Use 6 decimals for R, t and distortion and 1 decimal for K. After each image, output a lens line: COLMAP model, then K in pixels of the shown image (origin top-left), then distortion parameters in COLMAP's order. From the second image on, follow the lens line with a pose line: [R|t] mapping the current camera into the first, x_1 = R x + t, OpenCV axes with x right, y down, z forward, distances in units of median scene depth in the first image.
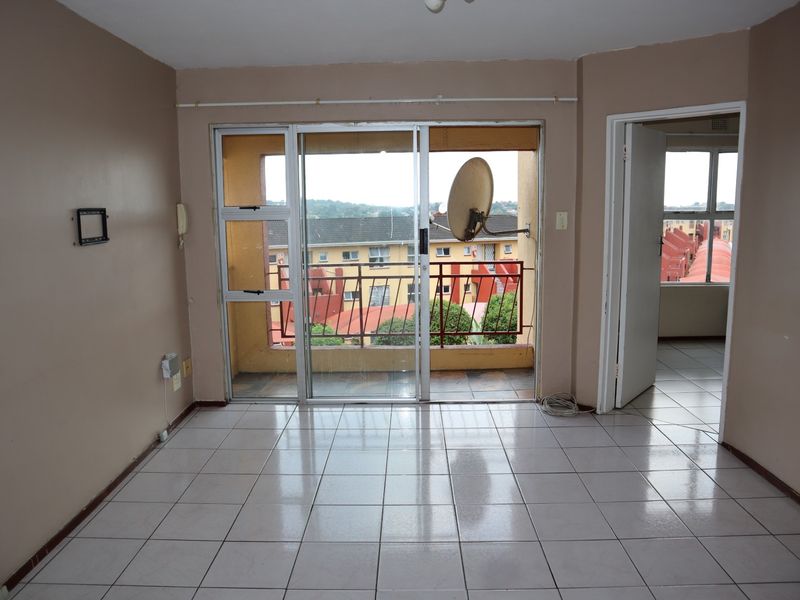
lens RADIAL K [[623.6, 0, 419.6], [0, 623.6, 321.8], [0, 0, 1]] dist [-0.125330, 0.073181]
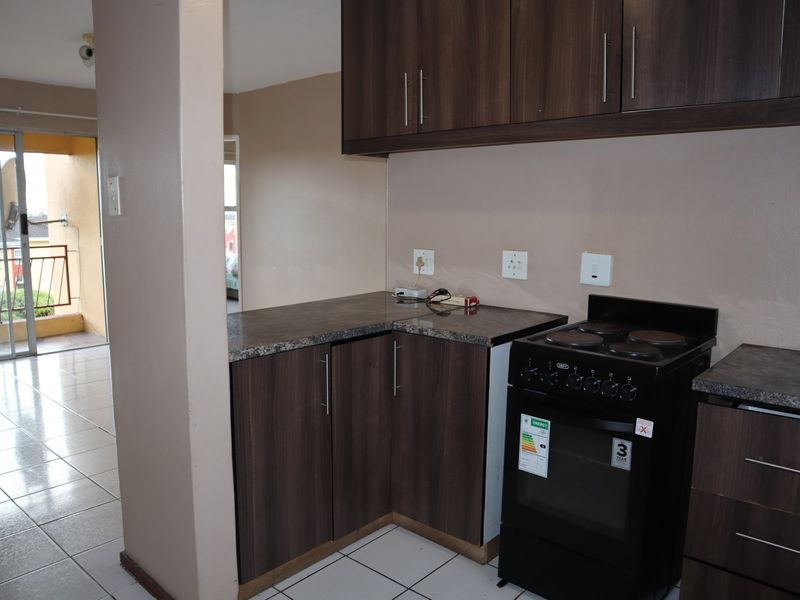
lens RADIAL K [[623.6, 0, 397.3], [0, 623.6, 296.0], [0, 0, 1]] dist [-0.125330, 0.073181]
pose [[0.657074, -0.088572, 0.748605, -0.286567], [0.126141, 0.991990, 0.006650, 0.070804], [-0.743197, 0.090060, 0.662983, -0.240614]]
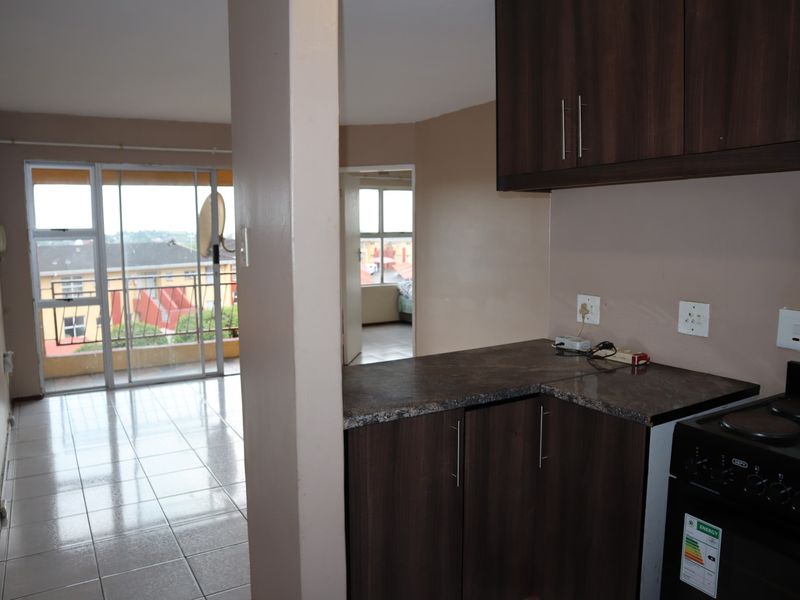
lens RADIAL K [[623.6, 0, 394.0], [0, 623.6, 298.9], [0, 0, 1]] dist [-0.125330, 0.073181]
pose [[0.858236, -0.054122, 0.510393, -0.240682], [0.095203, 0.993955, -0.054687, 0.054267], [-0.504348, 0.095525, 0.858200, -0.234930]]
